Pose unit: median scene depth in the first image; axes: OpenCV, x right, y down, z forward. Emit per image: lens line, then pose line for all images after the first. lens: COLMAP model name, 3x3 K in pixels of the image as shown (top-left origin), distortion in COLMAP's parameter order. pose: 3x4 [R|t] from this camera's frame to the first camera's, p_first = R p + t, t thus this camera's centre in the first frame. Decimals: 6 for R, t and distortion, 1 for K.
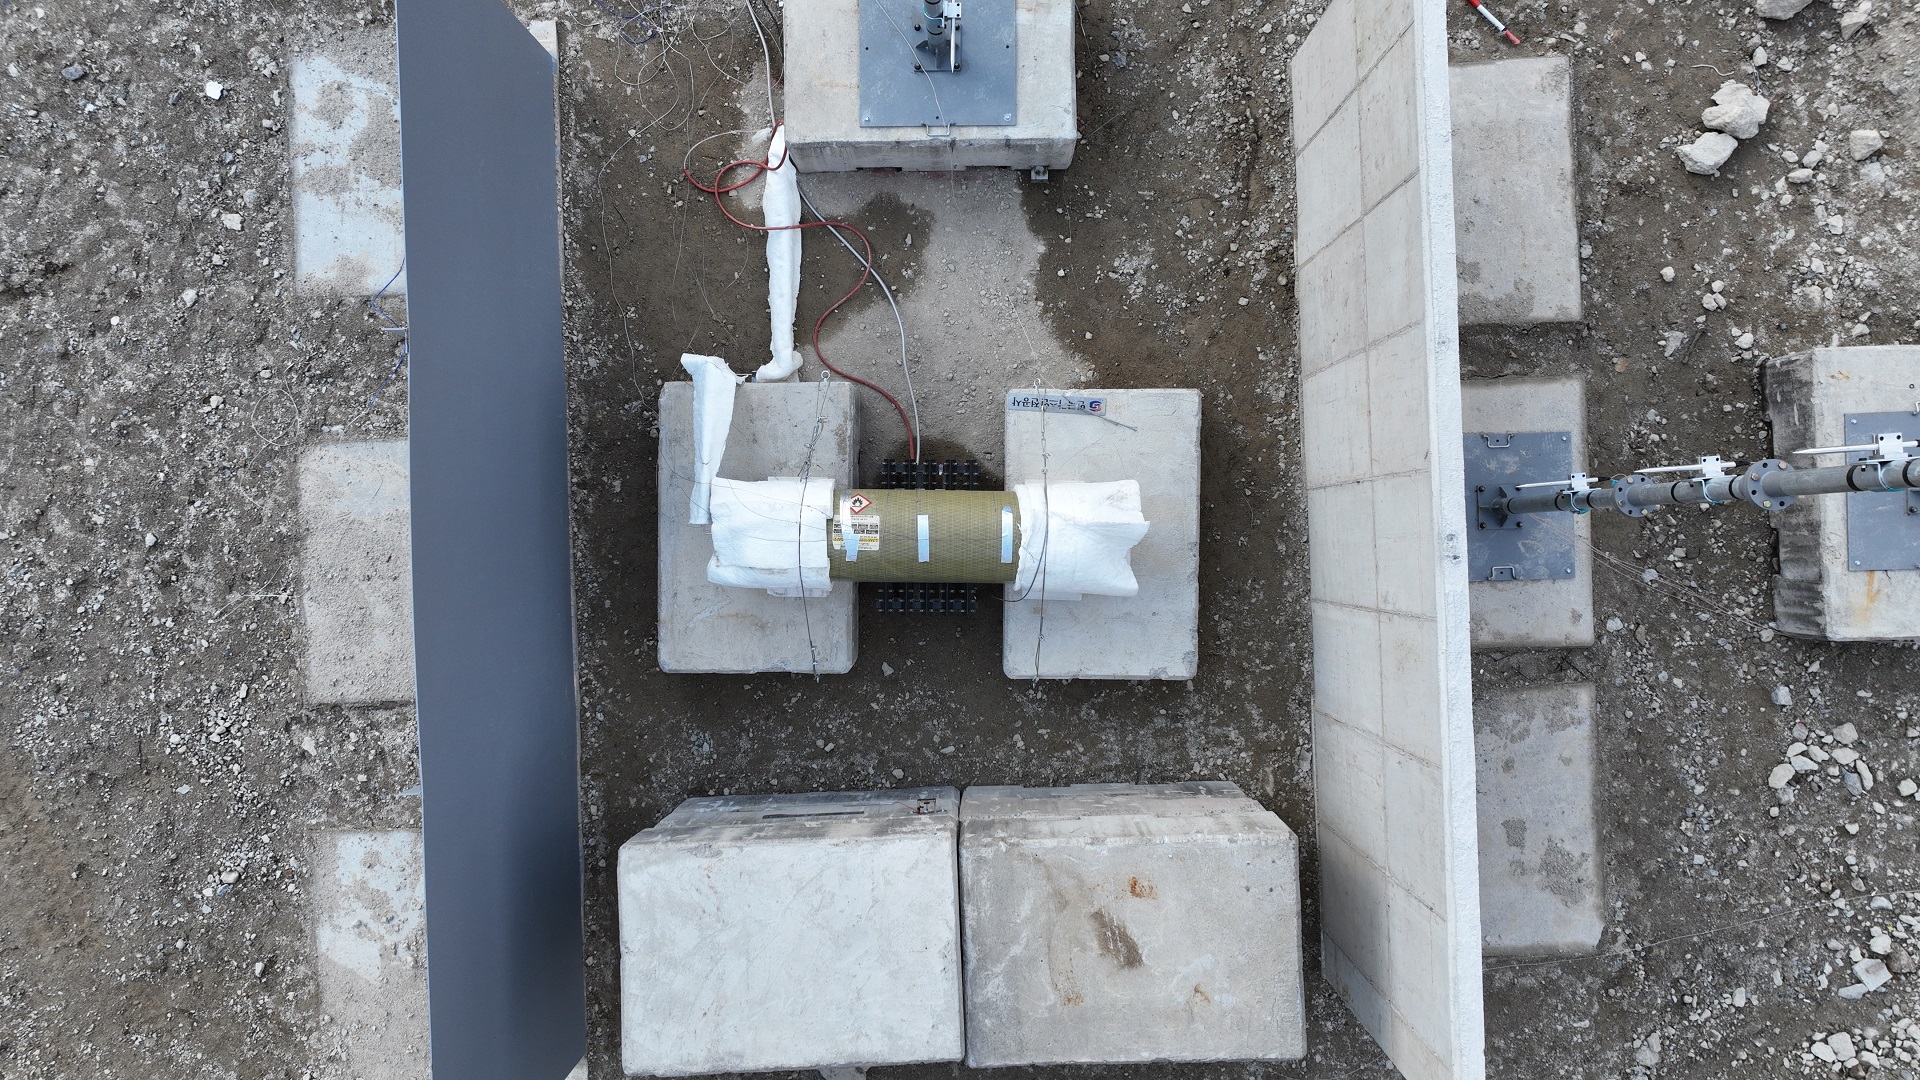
lens RADIAL K [[1356.8, 0, 952.9], [0, 1356.8, 541.5], [0, 0, 1]] dist [-0.001020, 0.018601]
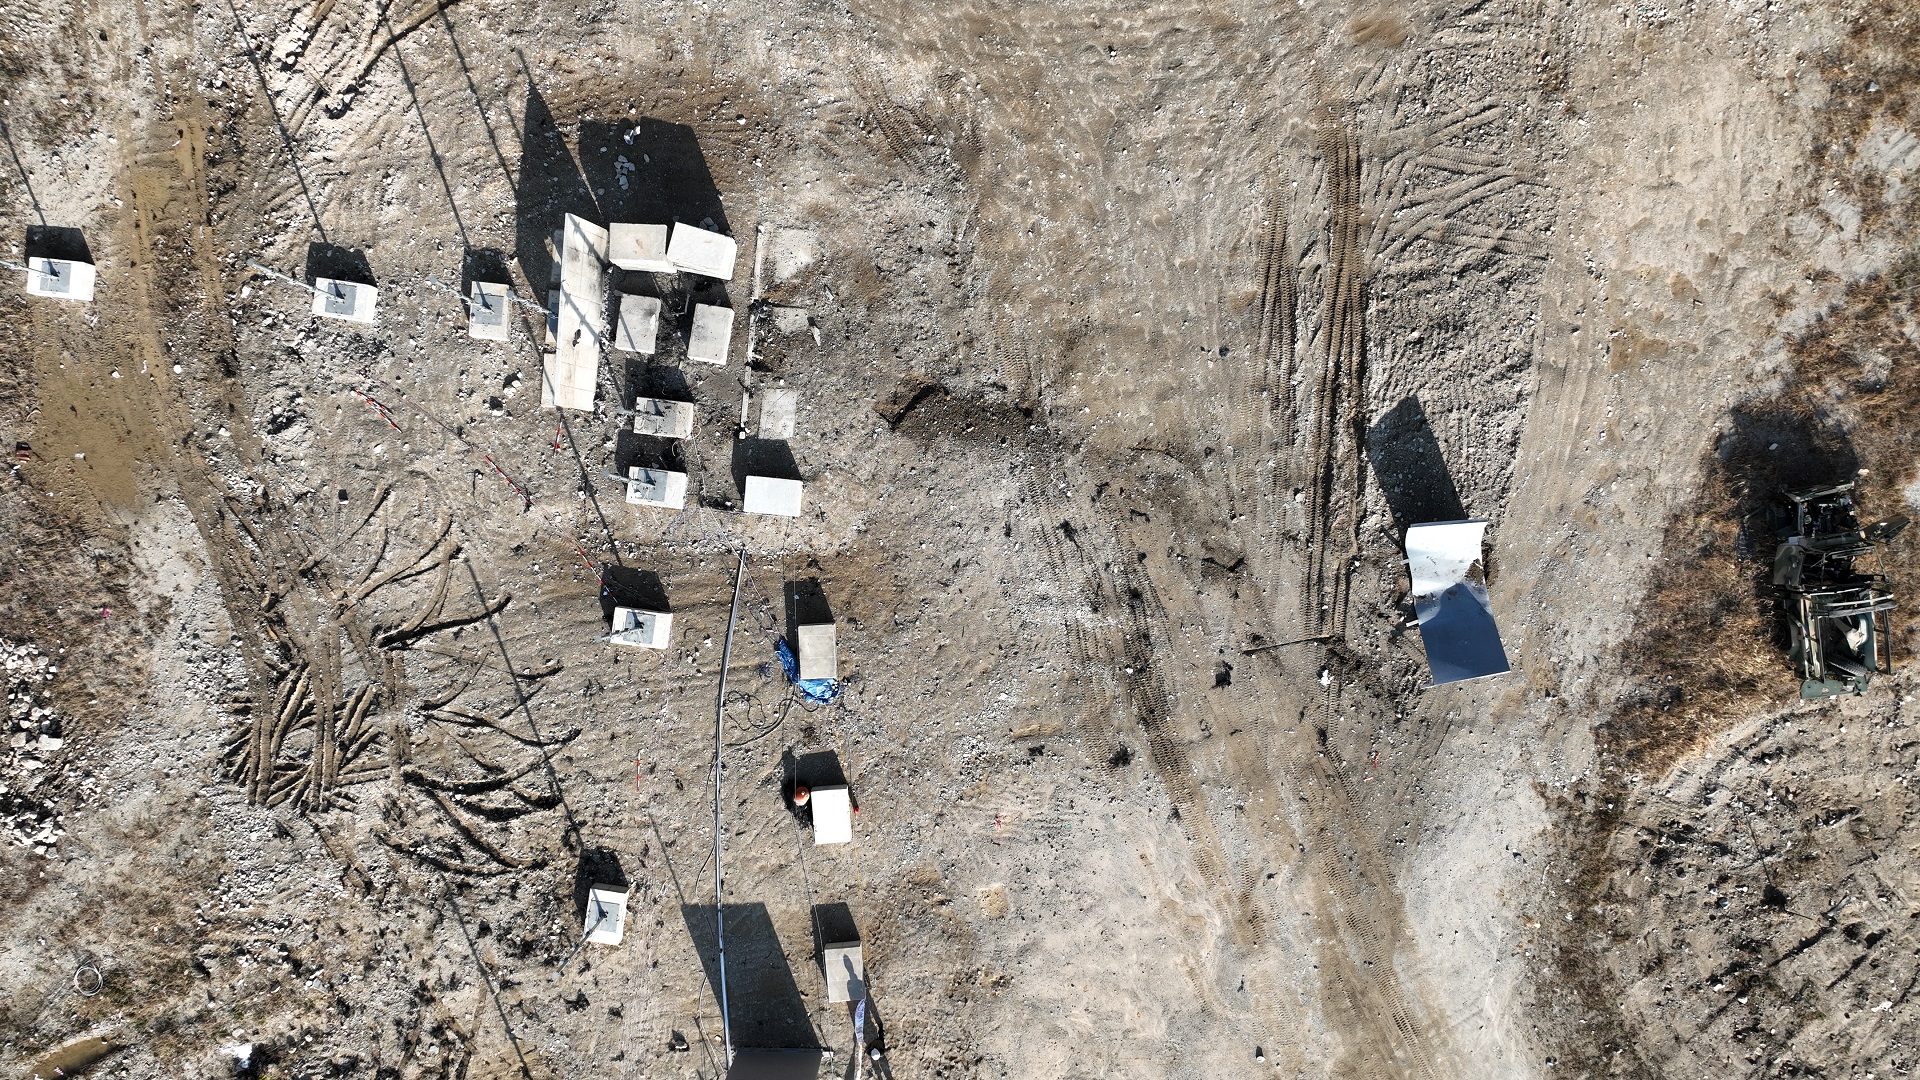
lens RADIAL K [[1356.8, 0, 959.4], [0, 1356.8, 553.4], [0, 0, 1]] dist [-0.001020, 0.018601]
pose [[-0.992246, -0.123711, 0.011962, -1.222282], [0.123441, -0.992126, -0.021155, -0.602527], [0.014485, -0.019515, 0.999705, -4.044585]]
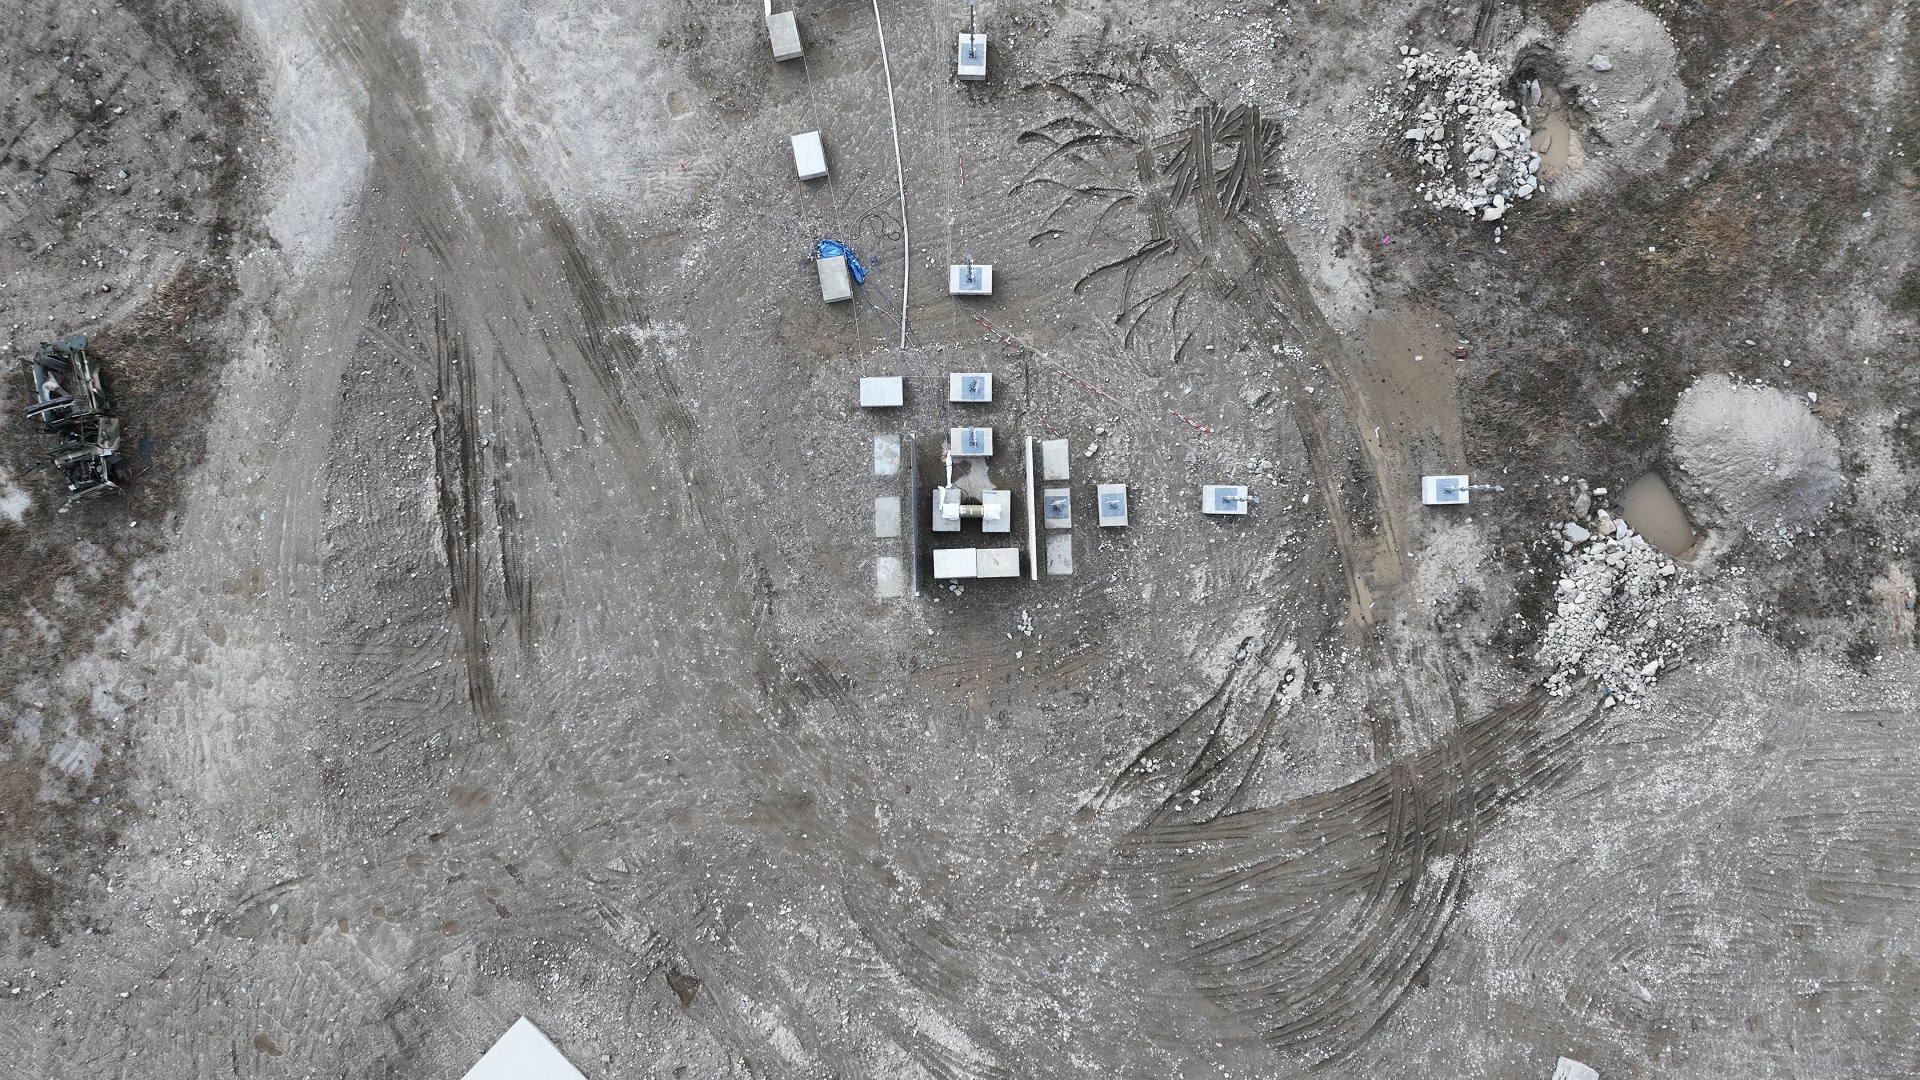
lens RADIAL K [[1356.8, 0, 960.6], [0, 1356.8, 534.0], [0, 0, 1]] dist [-0.001020, 0.018601]
pose [[1.000000, -0.000132, 0.000307, -0.071411], [0.000133, 0.999998, -0.002199, 0.118782], [-0.000306, 0.002199, 0.999998, -5.593285]]
